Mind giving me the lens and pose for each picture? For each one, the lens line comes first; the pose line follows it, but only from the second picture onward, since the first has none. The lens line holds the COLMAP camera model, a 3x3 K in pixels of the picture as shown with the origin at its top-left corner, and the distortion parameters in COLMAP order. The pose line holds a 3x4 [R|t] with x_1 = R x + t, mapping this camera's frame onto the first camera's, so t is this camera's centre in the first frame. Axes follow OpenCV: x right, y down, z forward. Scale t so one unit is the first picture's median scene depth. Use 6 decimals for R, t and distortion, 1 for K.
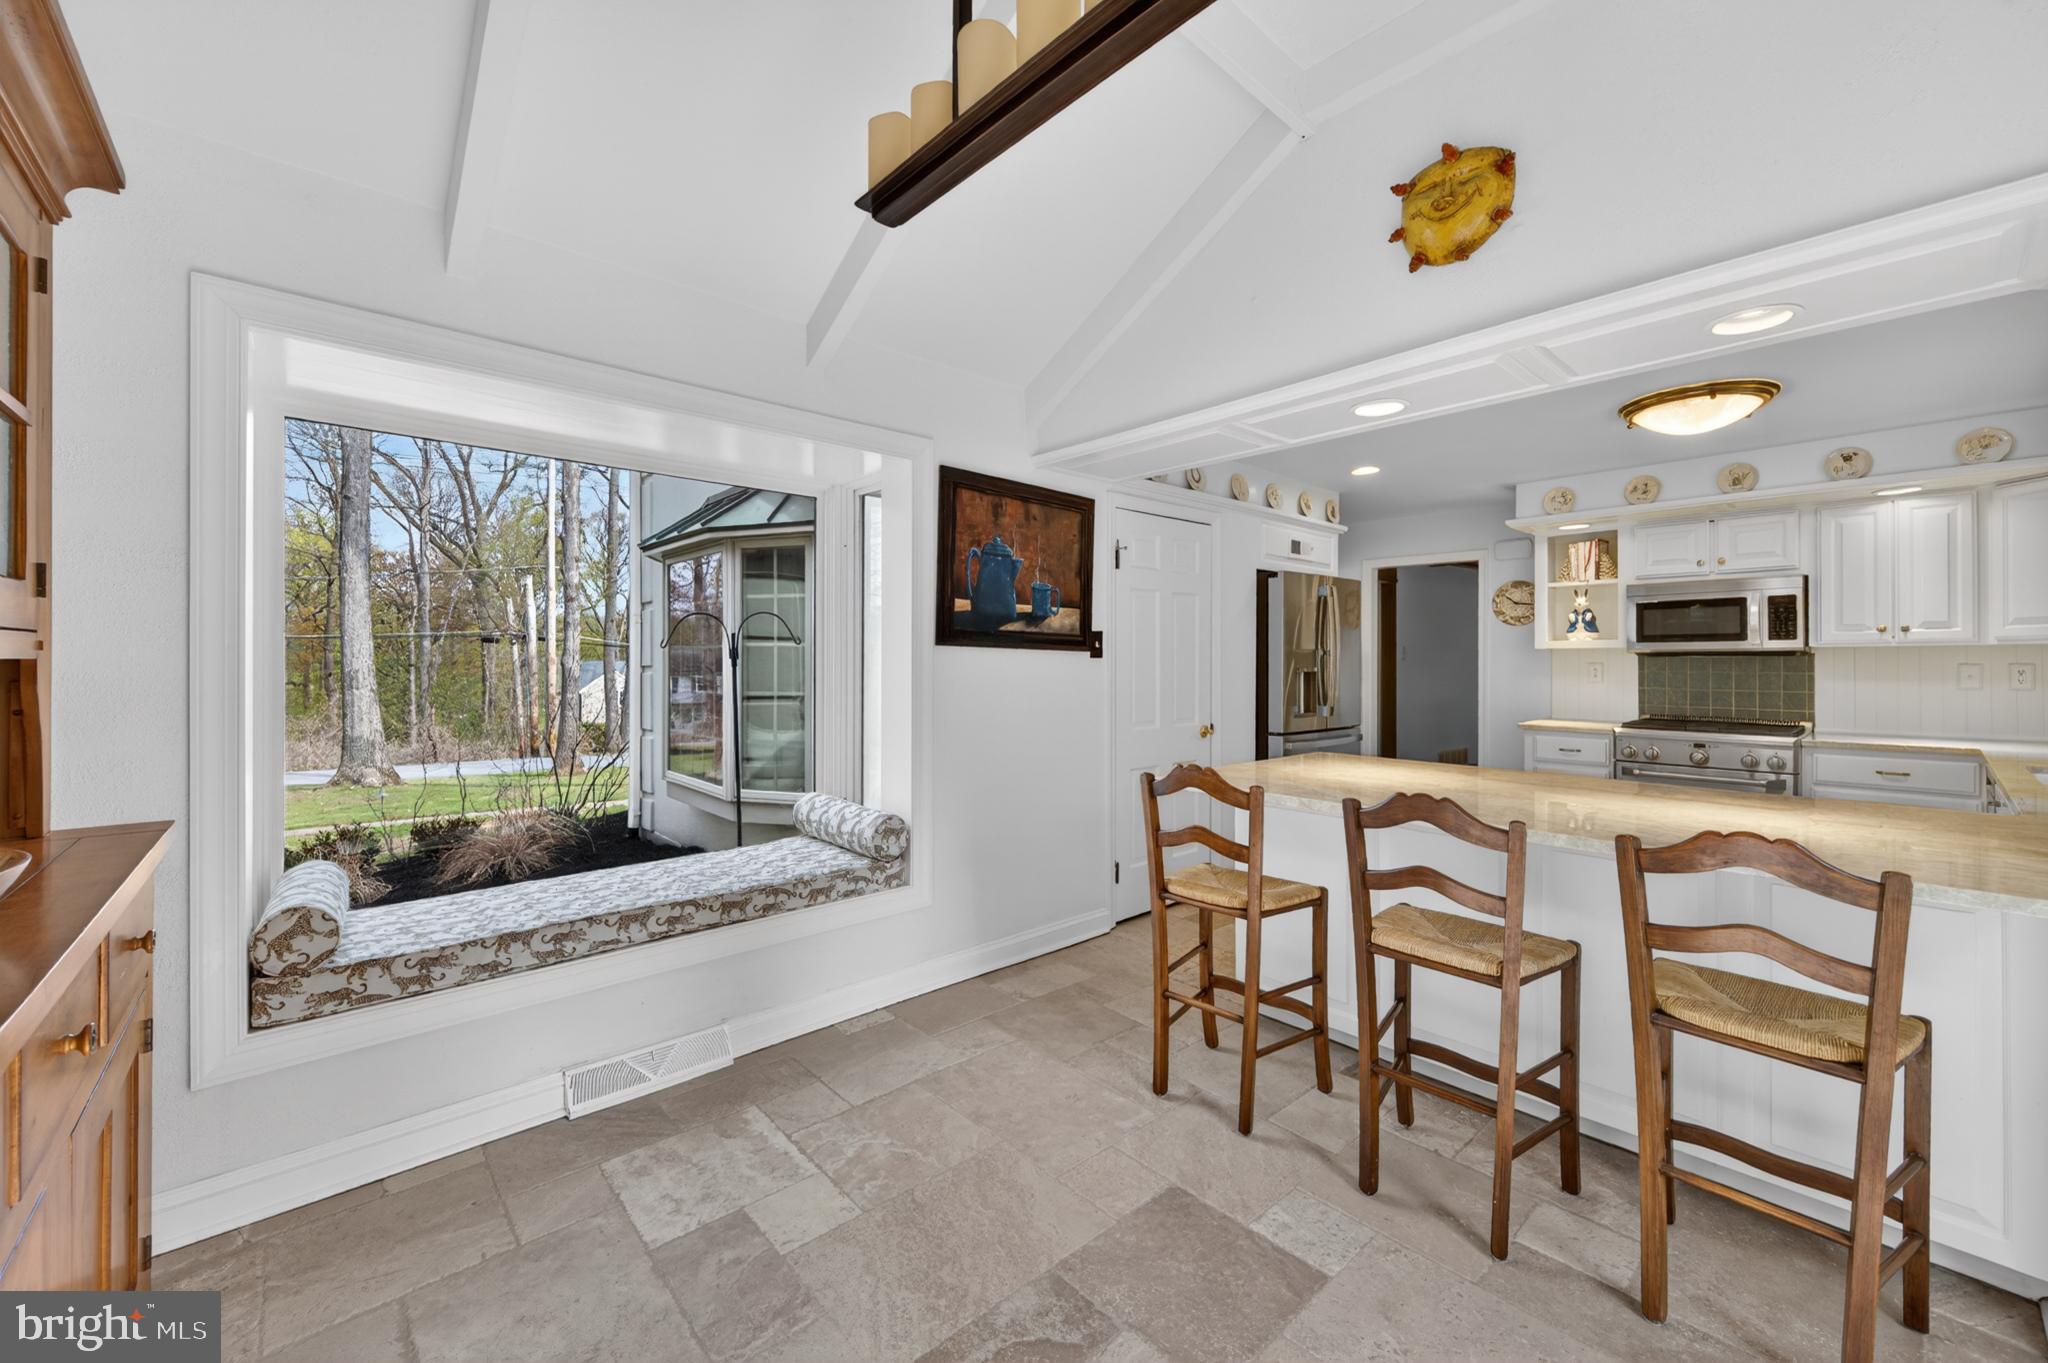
lens RADIAL K [[800.4, 0, 1027.1], [0, 800.4, 665.6], [0, 0, 1]] dist [0.003199, -0.000733]
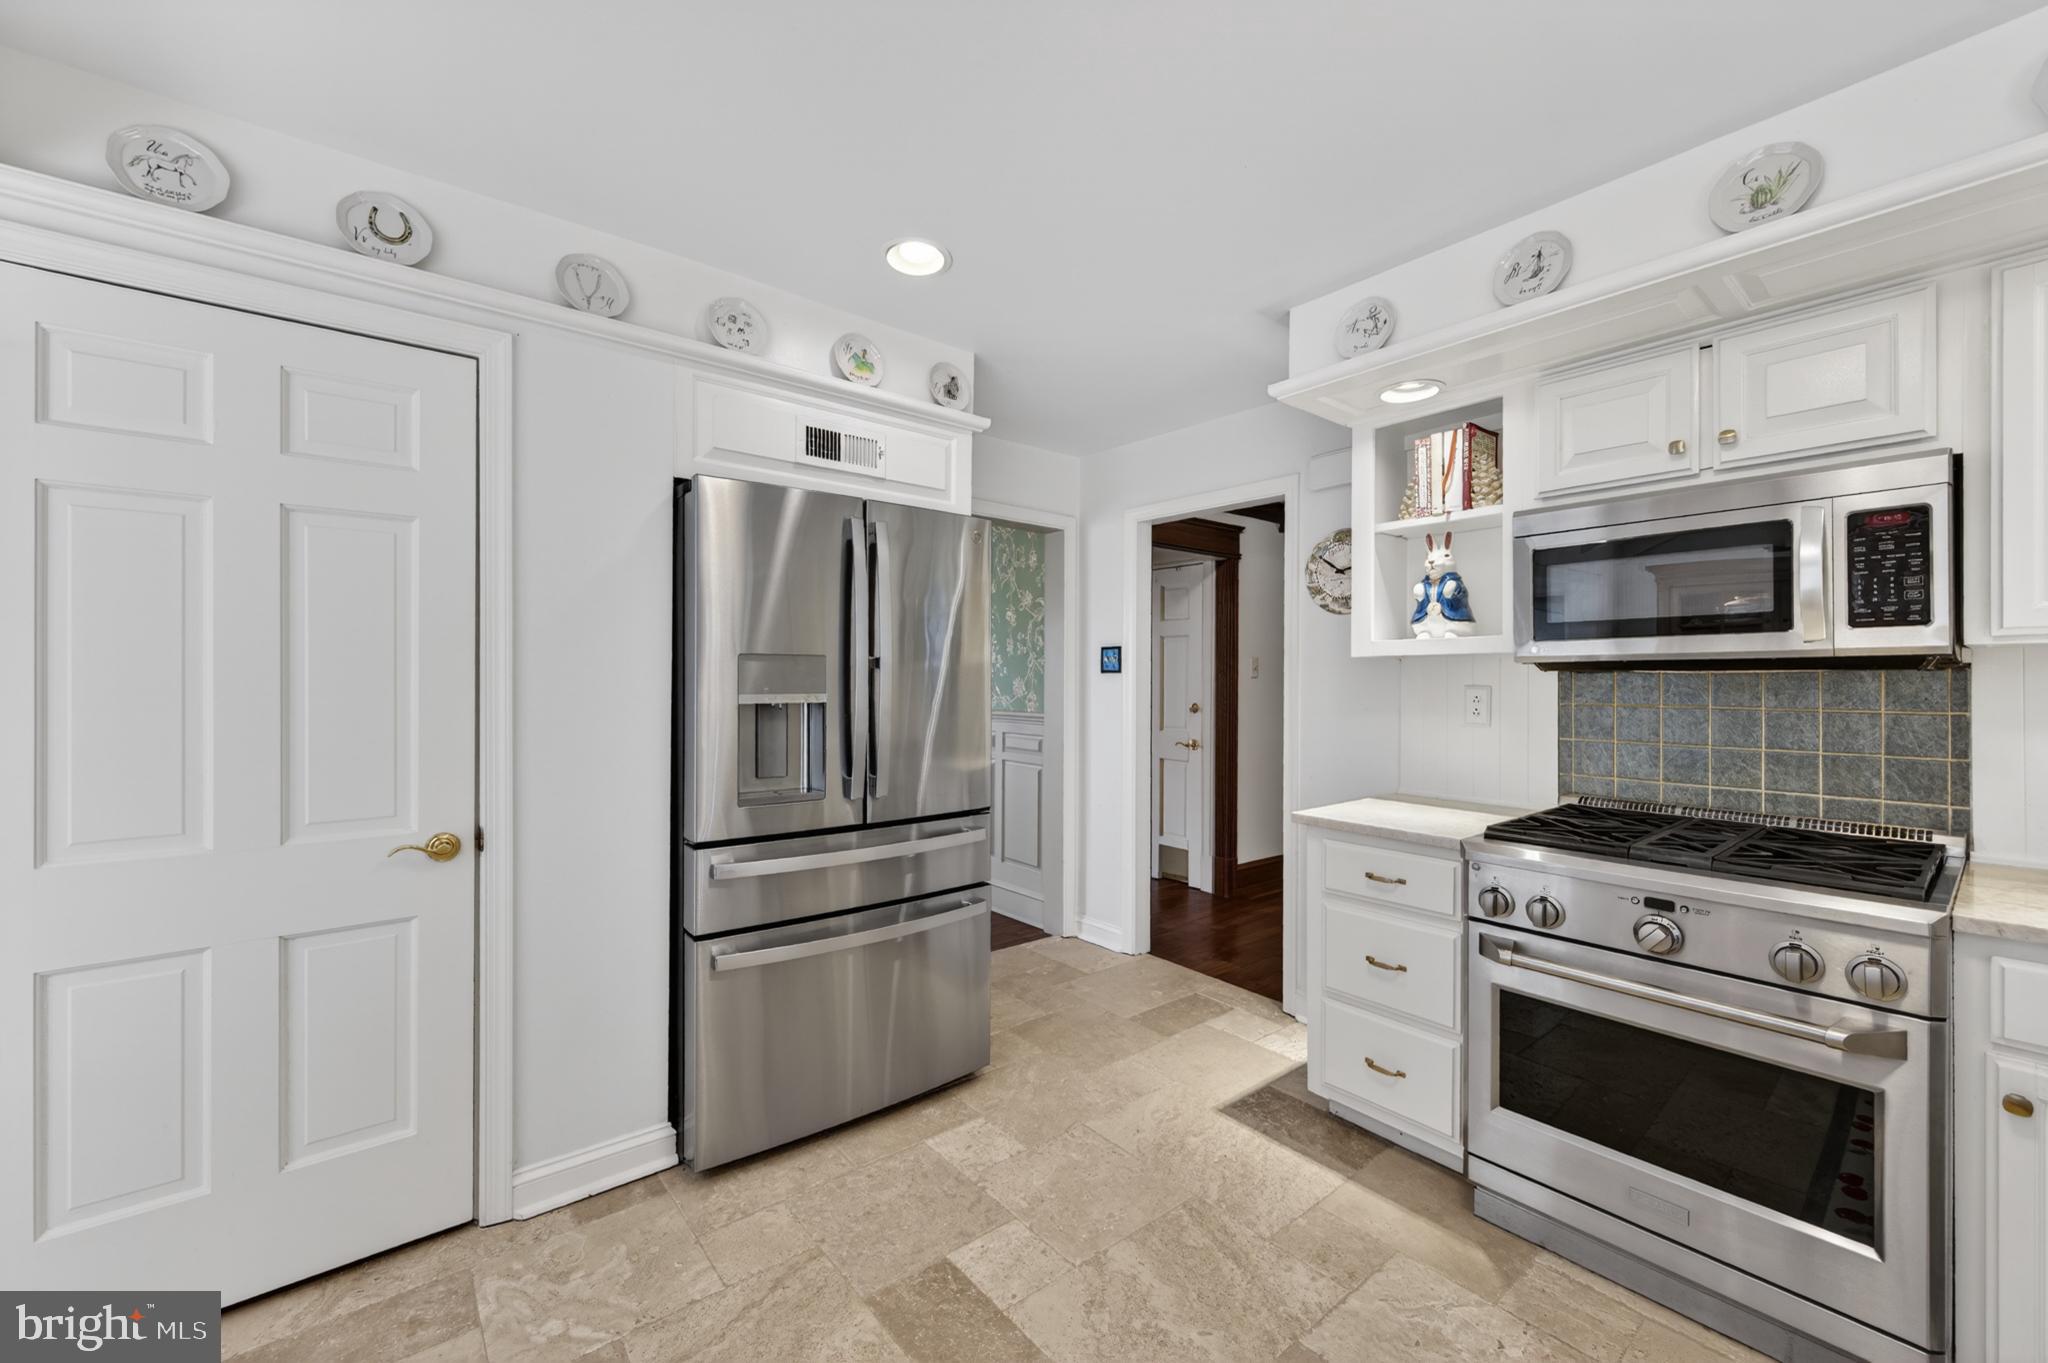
lens RADIAL K [[800.4, 0, 1021.8], [0, 800.4, 684.8], [0, 0, 1]] dist [0.003199, -0.000733]
pose [[0.998772, 0.004337, -0.049347, 0.527421], [-0.004441, 0.999988, -0.002005, -0.002111], [0.049337, 0.002222, 0.998780, 0.575292]]
